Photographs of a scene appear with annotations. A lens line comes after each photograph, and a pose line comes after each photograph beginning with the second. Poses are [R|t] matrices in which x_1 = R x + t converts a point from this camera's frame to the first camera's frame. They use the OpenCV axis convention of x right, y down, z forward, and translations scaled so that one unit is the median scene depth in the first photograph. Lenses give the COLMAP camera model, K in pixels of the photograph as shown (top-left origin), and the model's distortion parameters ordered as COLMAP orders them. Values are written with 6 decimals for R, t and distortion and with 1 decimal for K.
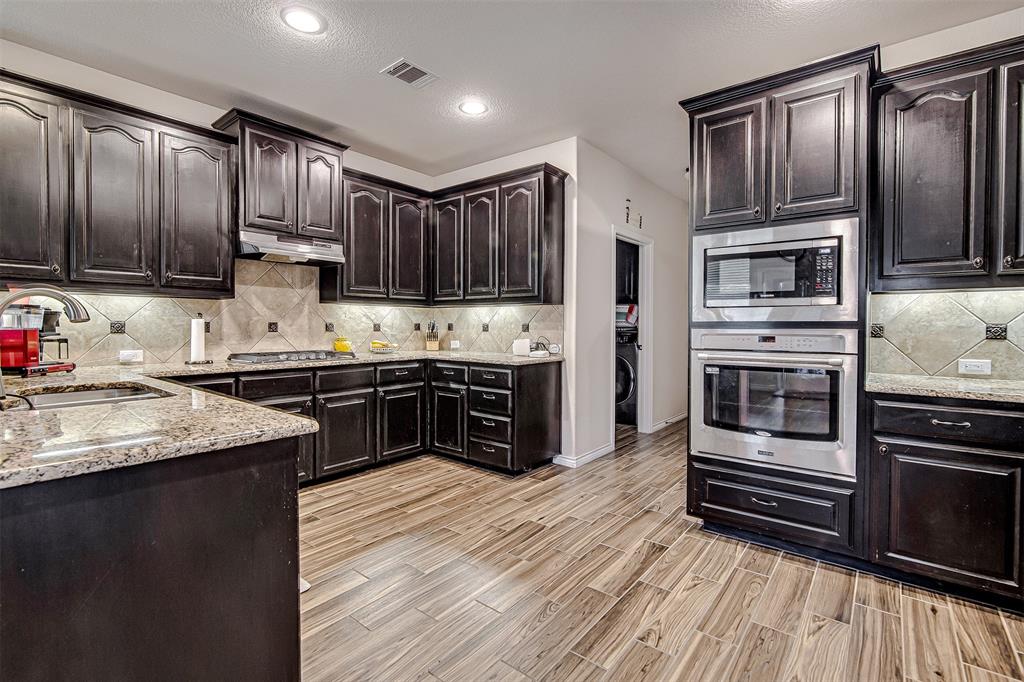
lens RADIAL K [[477.1, 0, 517.0], [0, 477.1, 324.7], [0, 0, 1]] dist [-0.000865, -0.000412]
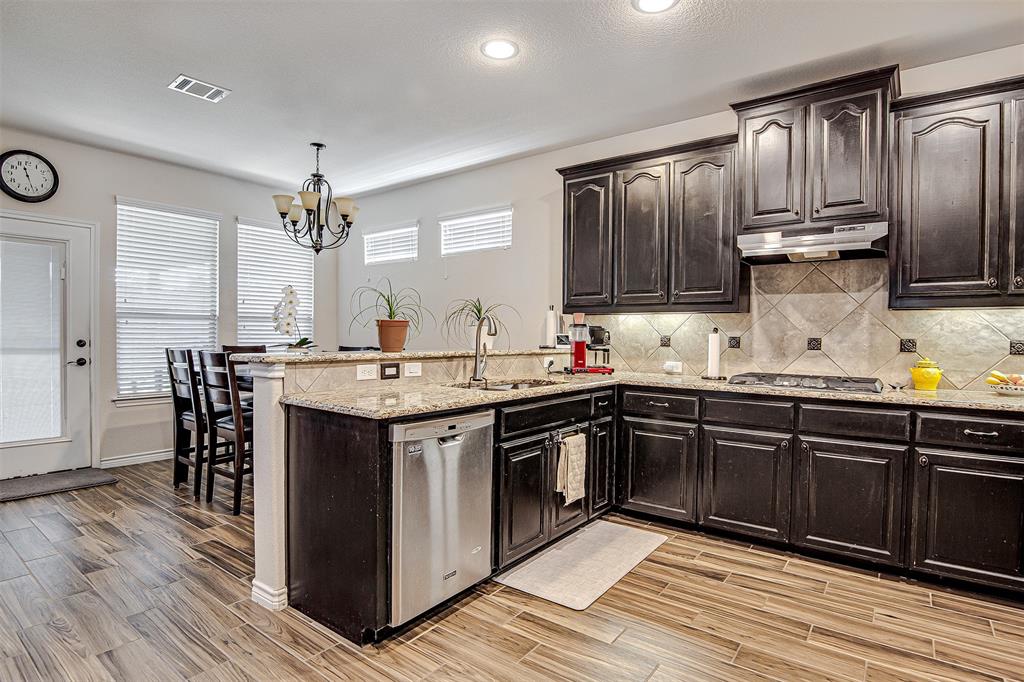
lens RADIAL K [[542.0, 0, 513.1], [0, 542.0, 341.1], [0, 0, 1]] dist [0.001194, -0.004467]
pose [[0.036194, 0.007960, -0.999313, 0.391584], [-0.012606, 0.999892, 0.007508, -0.000074], [0.999265, 0.012325, 0.036290, 0.491945]]
